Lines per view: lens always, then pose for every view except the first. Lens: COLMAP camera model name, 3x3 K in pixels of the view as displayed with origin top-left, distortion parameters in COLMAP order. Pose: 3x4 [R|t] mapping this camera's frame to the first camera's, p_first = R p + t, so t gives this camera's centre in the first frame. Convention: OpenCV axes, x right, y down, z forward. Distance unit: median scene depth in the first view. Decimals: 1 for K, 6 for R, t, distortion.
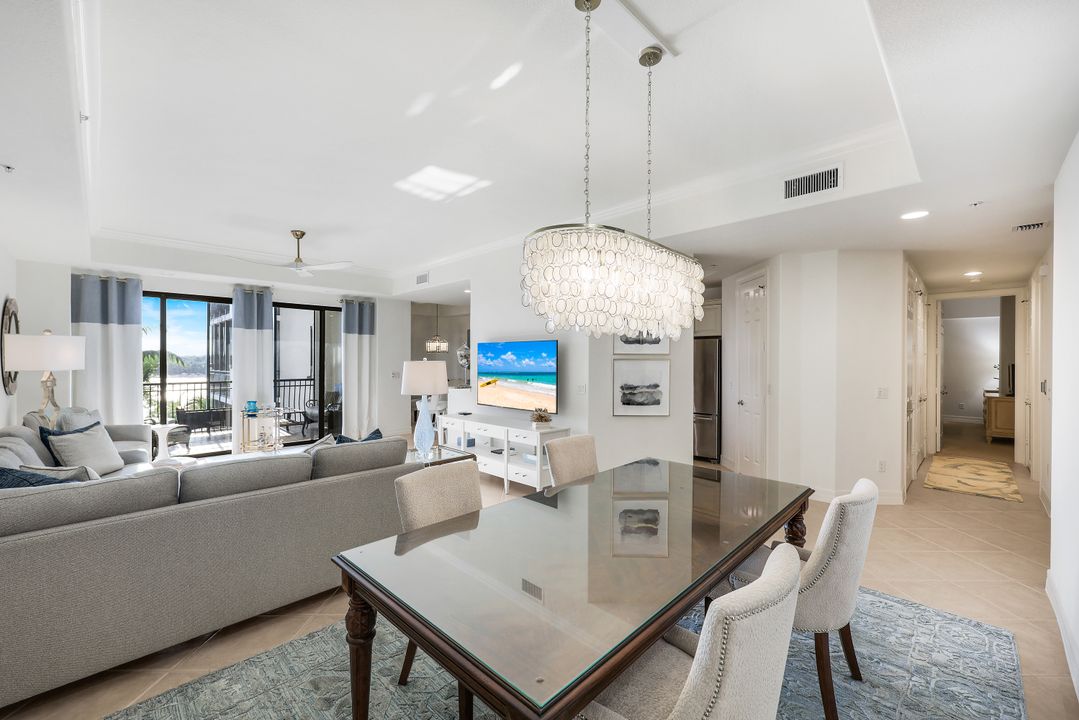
lens RADIAL K [[432.8, 0, 534.8], [0, 432.8, 358.3], [0, 0, 1]] dist [0.001010, 0.000043]
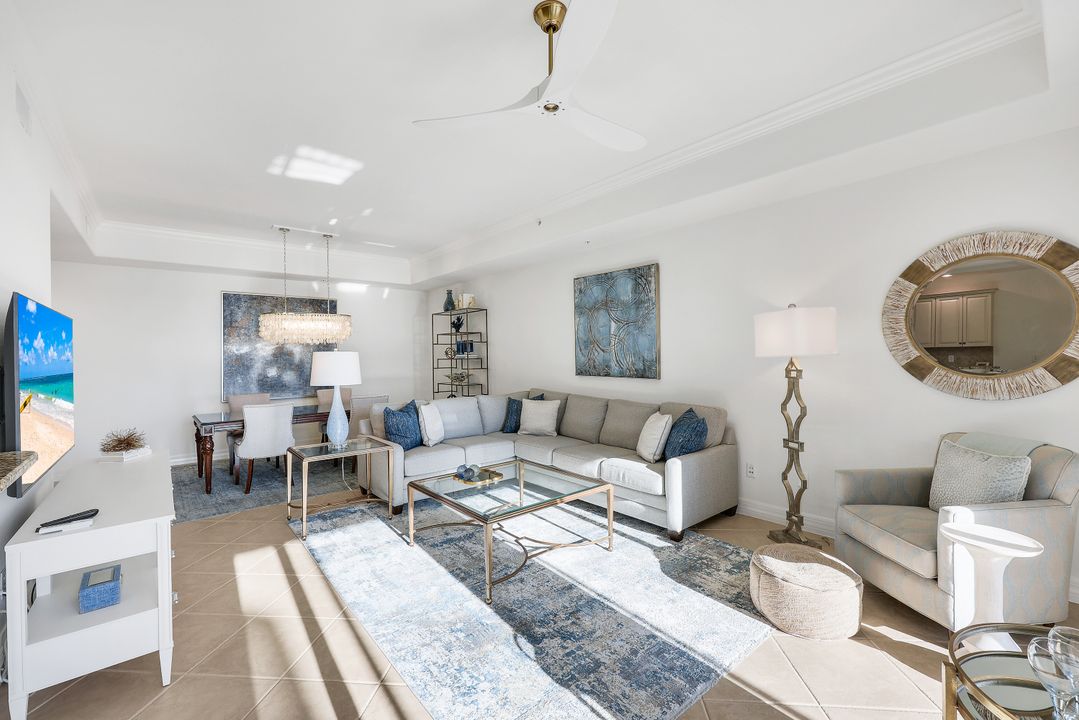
lens RADIAL K [[447.3, 0, 542.4], [0, 447.3, 357.5], [0, 0, 1]] dist [-0.000071, -0.000104]
pose [[-0.996760, 0.011128, 0.079659, -0.489518], [0.011454, 0.999928, 0.003640, 0.015216], [-0.079612, 0.004541, -0.996816, 1.199452]]
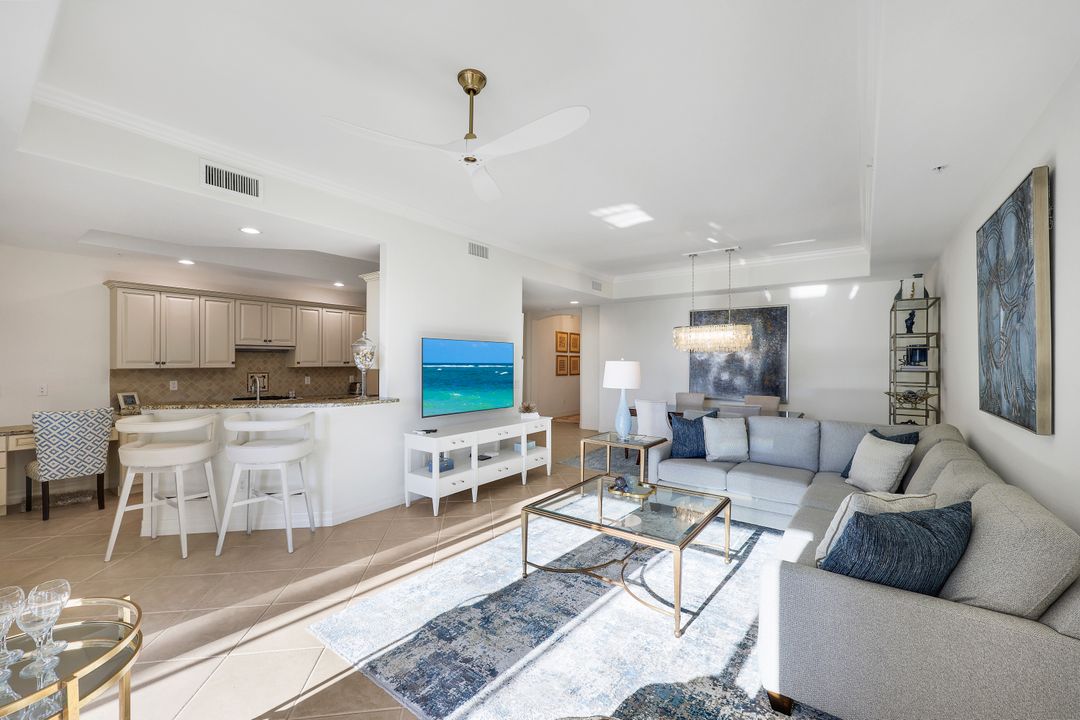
lens RADIAL K [[431.3, 0, 537.8], [0, 431.3, 360.5], [0, 0, 1]] dist [0.000274, 0.000477]
pose [[-0.155647, -0.002398, 0.987810, -0.854134], [-0.007017, 0.999975, 0.001322, 0.005518], [-0.987788, -0.006725, -0.155660, 0.871241]]
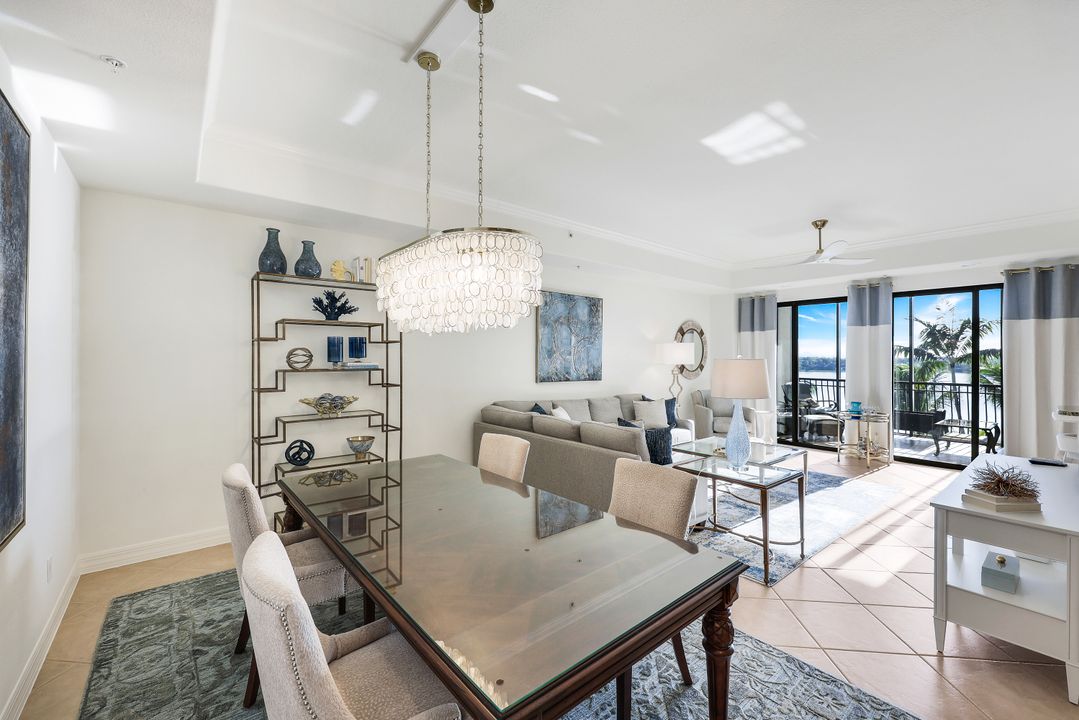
lens RADIAL K [[432.8, 0, 534.8], [0, 432.8, 358.3], [0, 0, 1]] dist [0.001010, 0.000043]
pose [[-0.098535, 0.004509, -0.995123, 0.378161], [-0.001872, 0.999987, 0.004716, -0.000097], [0.995132, 0.002328, -0.098525, 0.413156]]
